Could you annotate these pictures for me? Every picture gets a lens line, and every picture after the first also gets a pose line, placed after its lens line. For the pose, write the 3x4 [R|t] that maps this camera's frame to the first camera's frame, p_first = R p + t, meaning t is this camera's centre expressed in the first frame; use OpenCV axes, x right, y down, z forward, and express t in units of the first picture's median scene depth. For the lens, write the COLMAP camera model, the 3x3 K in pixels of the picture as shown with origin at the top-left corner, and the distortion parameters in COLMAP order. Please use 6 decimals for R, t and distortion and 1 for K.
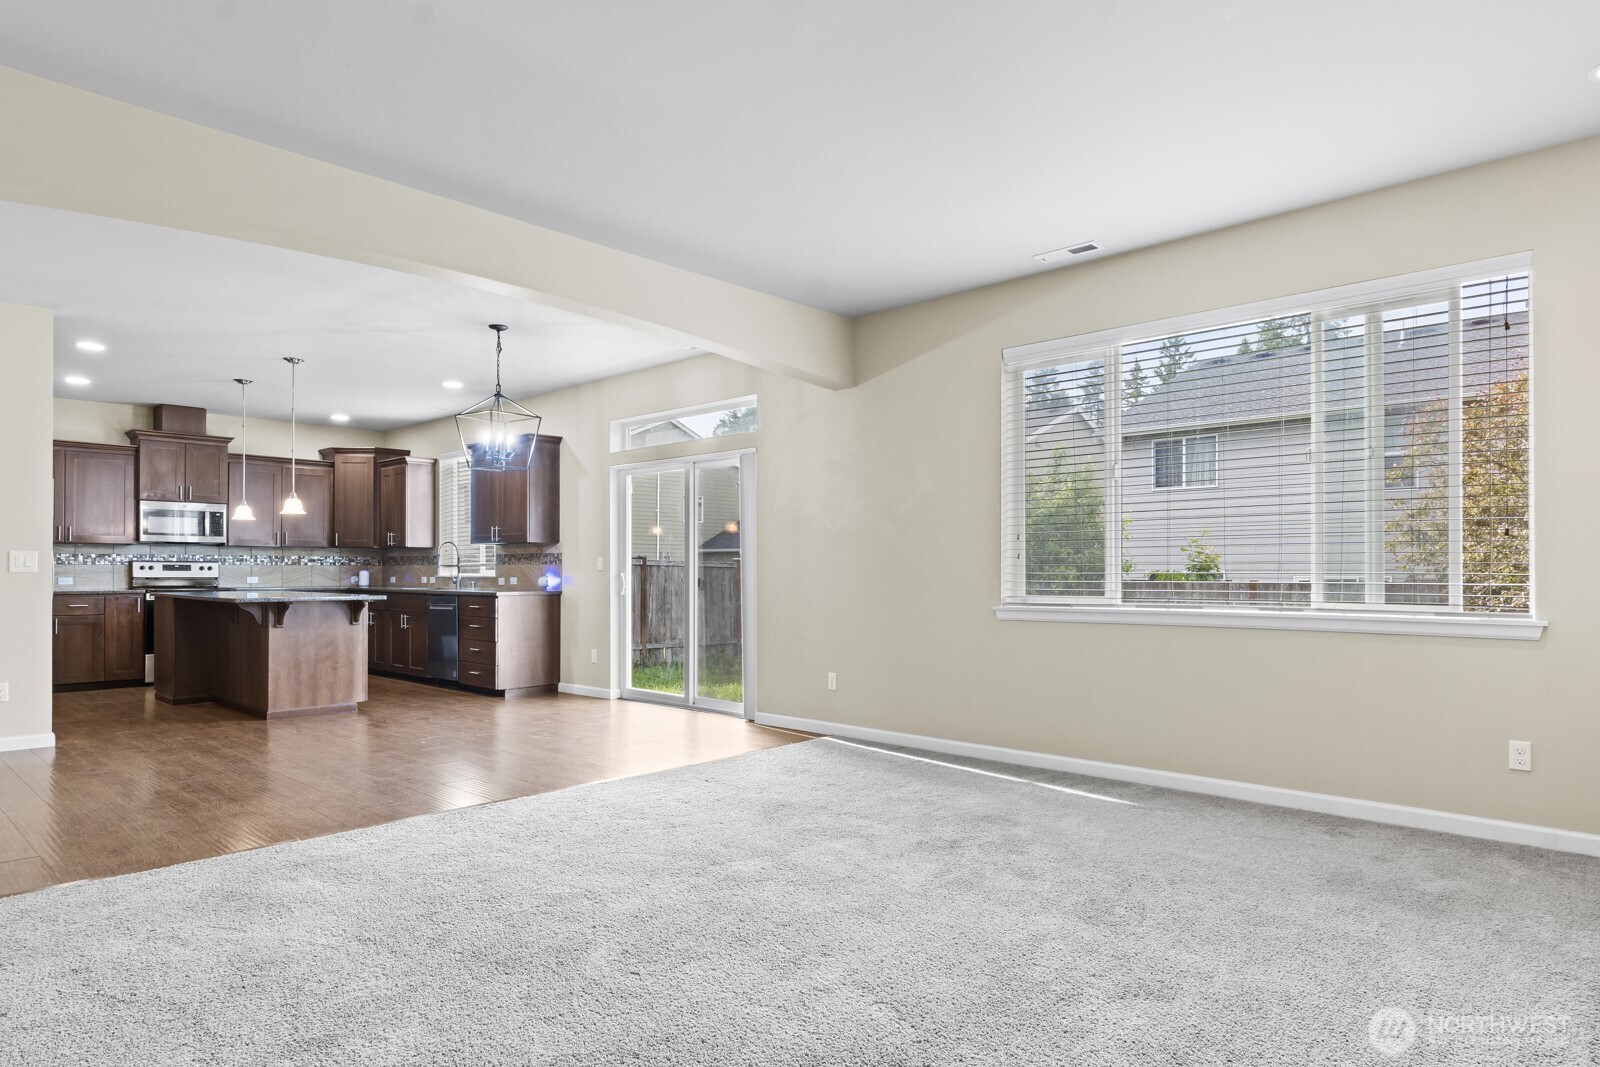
lens RADIAL K [[945.1, 0, 797.2], [0, 945.1, 564.9], [0, 0, 1]] dist [-0.000259, -0.000930]
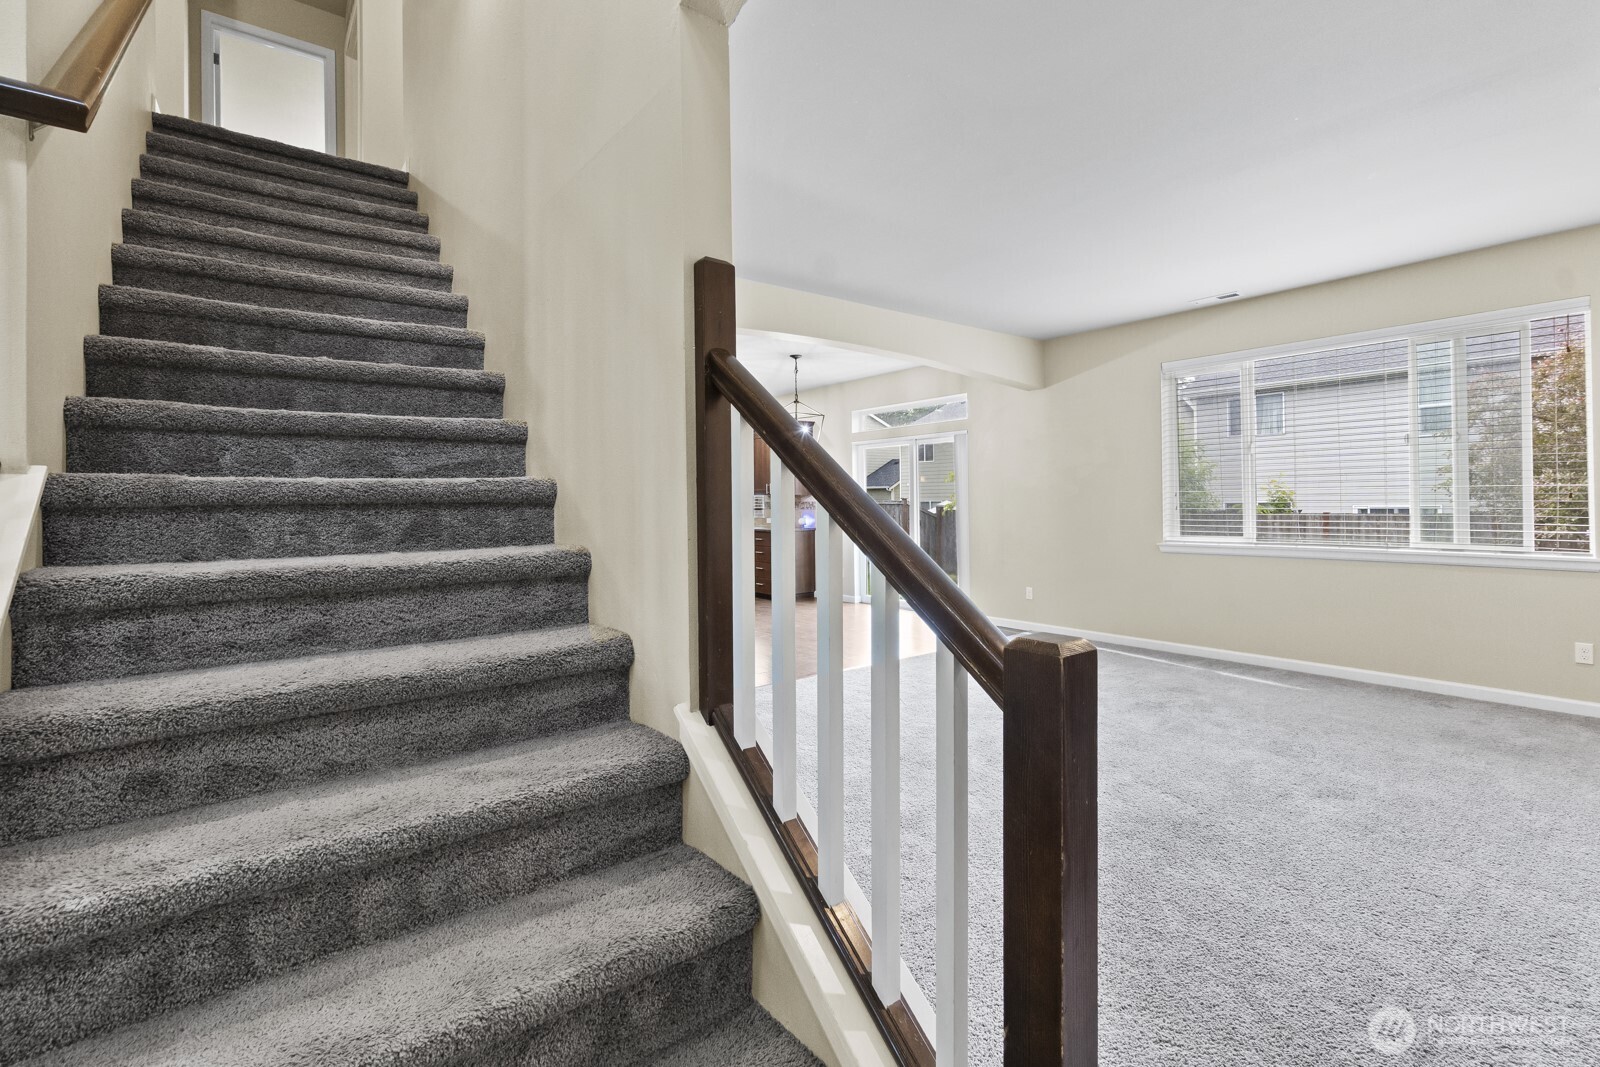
lens RADIAL K [[739.4, 0, 798.4], [0, 739.4, 497.8], [0, 0, 1]] dist [0.000271, 0.000397]
pose [[0.989859, -0.012449, -0.141509, -0.150268], [0.013401, 0.999894, 0.005772, -0.033909], [0.141422, -0.007610, 0.989920, -0.164199]]
